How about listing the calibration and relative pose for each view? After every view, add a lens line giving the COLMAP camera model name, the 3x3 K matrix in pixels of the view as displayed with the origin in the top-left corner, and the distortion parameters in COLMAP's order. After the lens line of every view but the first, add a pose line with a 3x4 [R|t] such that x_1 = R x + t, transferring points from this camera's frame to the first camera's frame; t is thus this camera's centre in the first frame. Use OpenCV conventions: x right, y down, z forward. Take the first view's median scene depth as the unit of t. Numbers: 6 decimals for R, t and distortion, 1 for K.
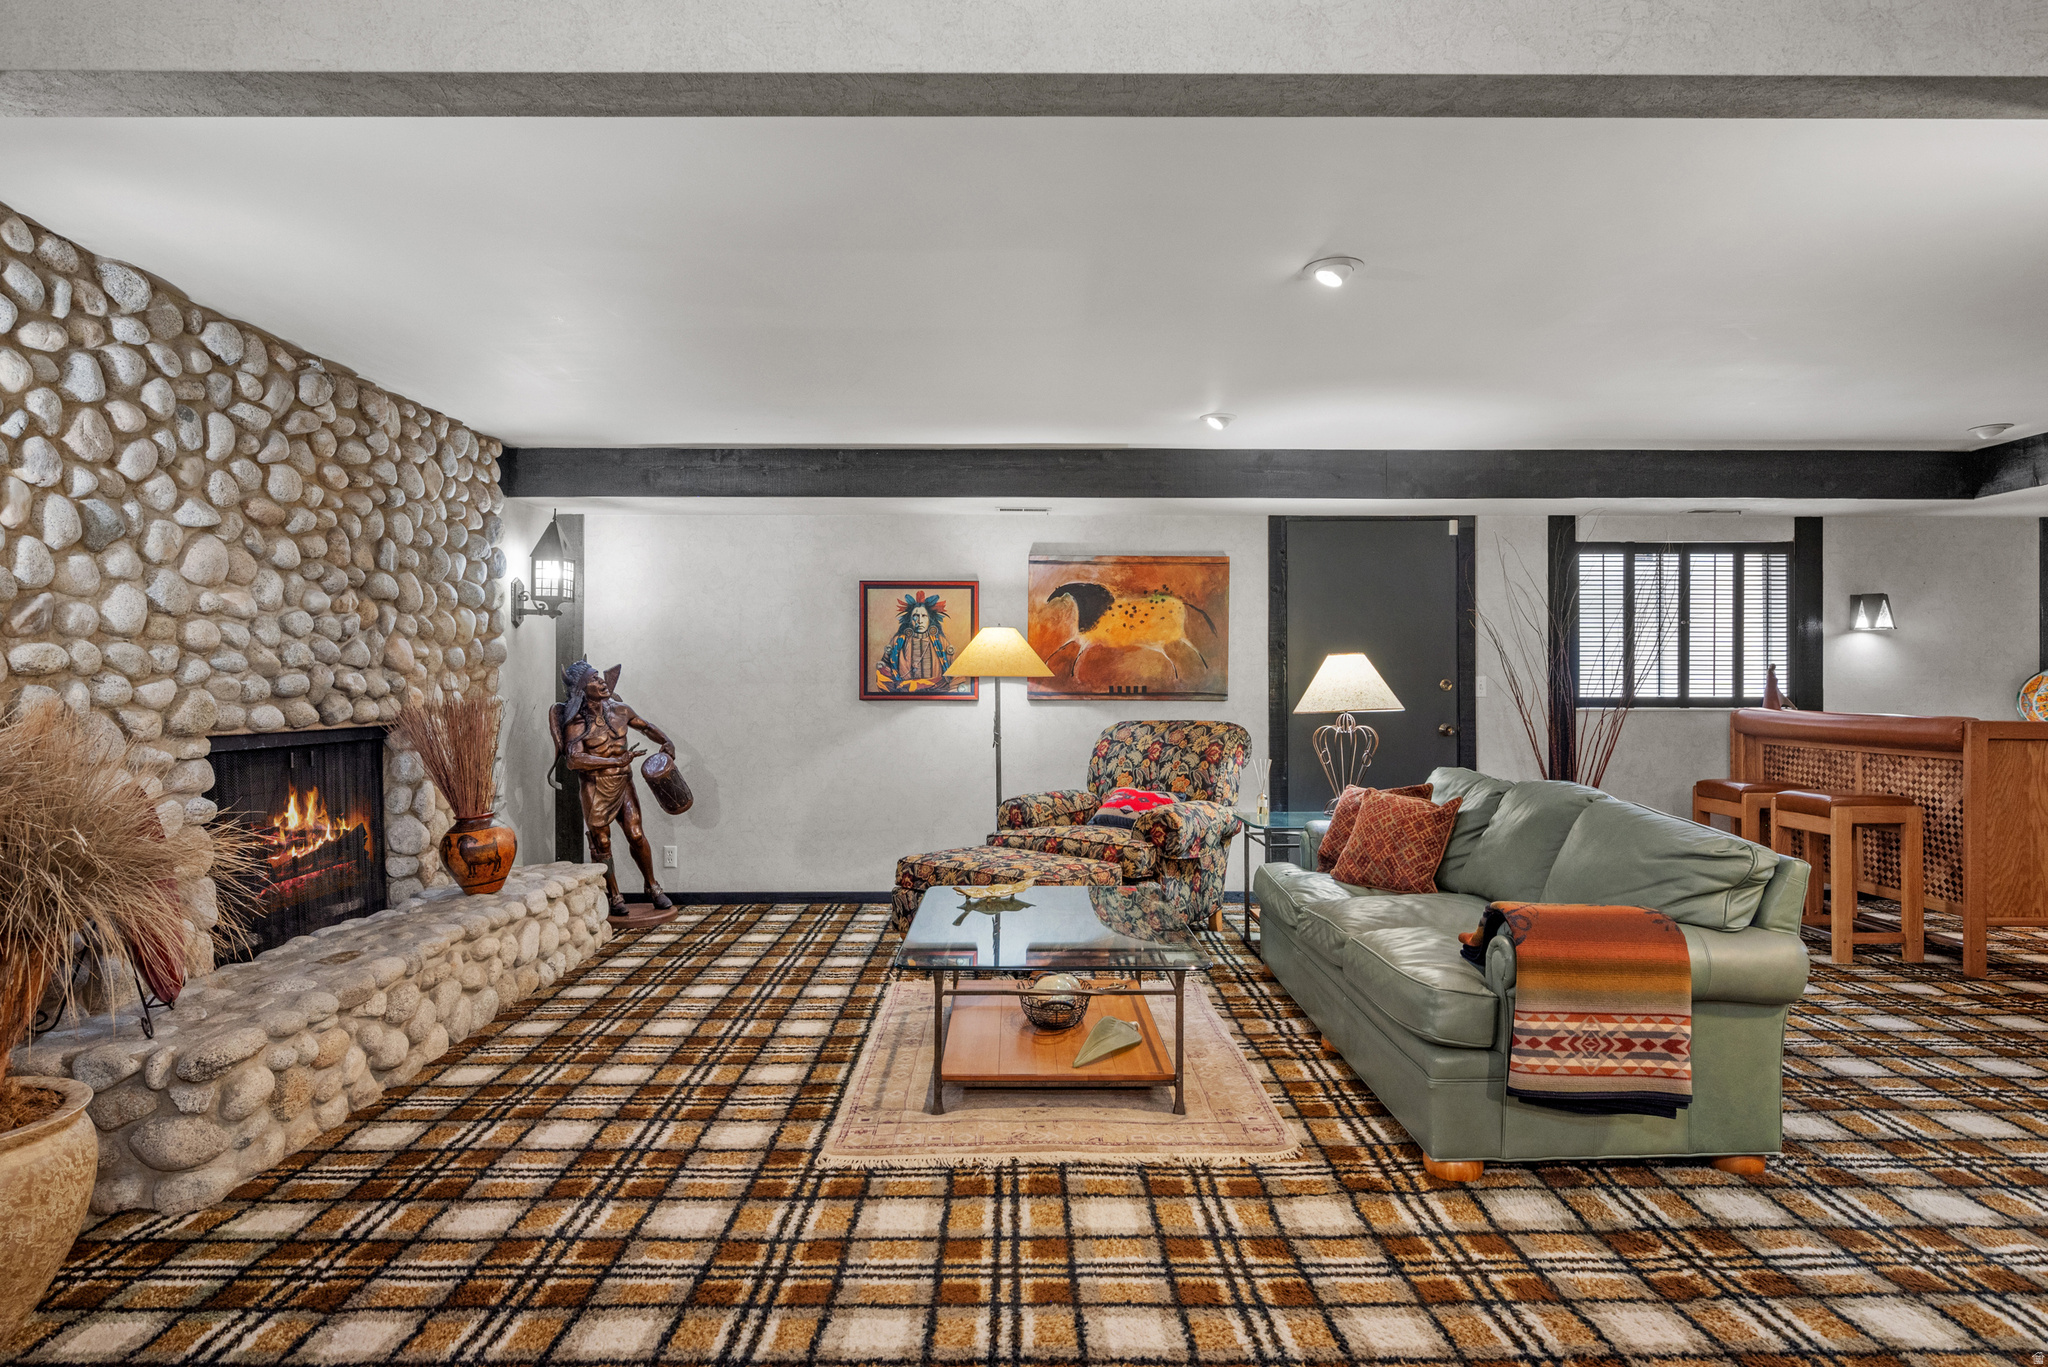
lens RADIAL K [[1166.1, 0, 1024.0], [0, 1166.1, 683.5], [0, 0, 1]] dist [0.001835, 0.001029]
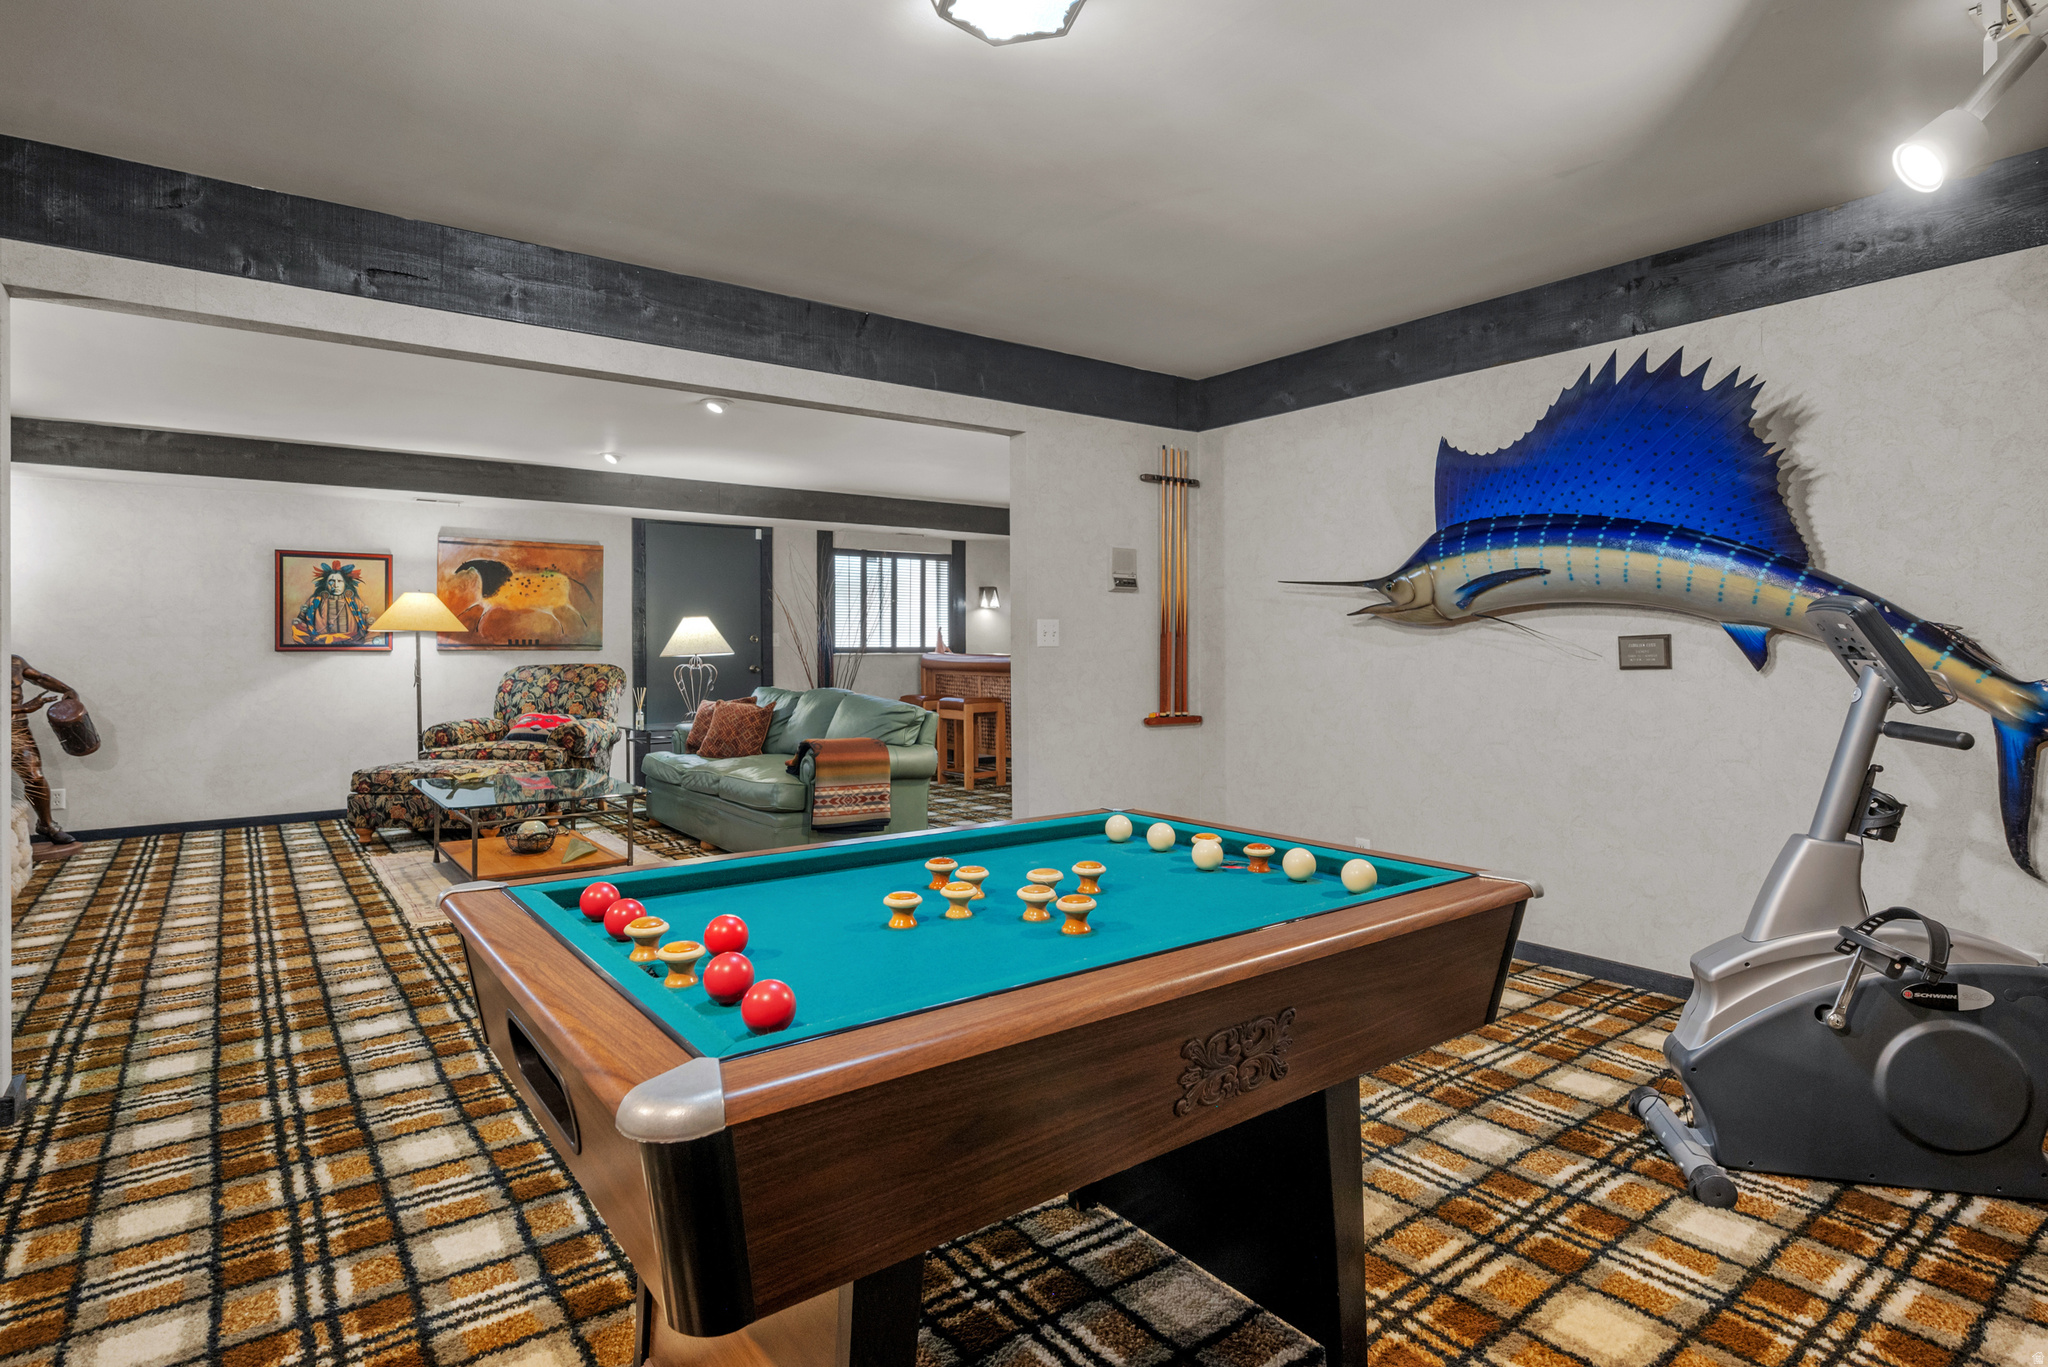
lens RADIAL K [[1062.4, 0, 1027.9], [0, 1062.4, 631.6], [0, 0, 1]] dist [-0.001185, -0.000560]
pose [[0.806614, 0.005519, 0.591053, -0.164555], [0.004070, 0.999881, -0.014891, 0.013757], [-0.591065, 0.014417, 0.806495, -0.314999]]
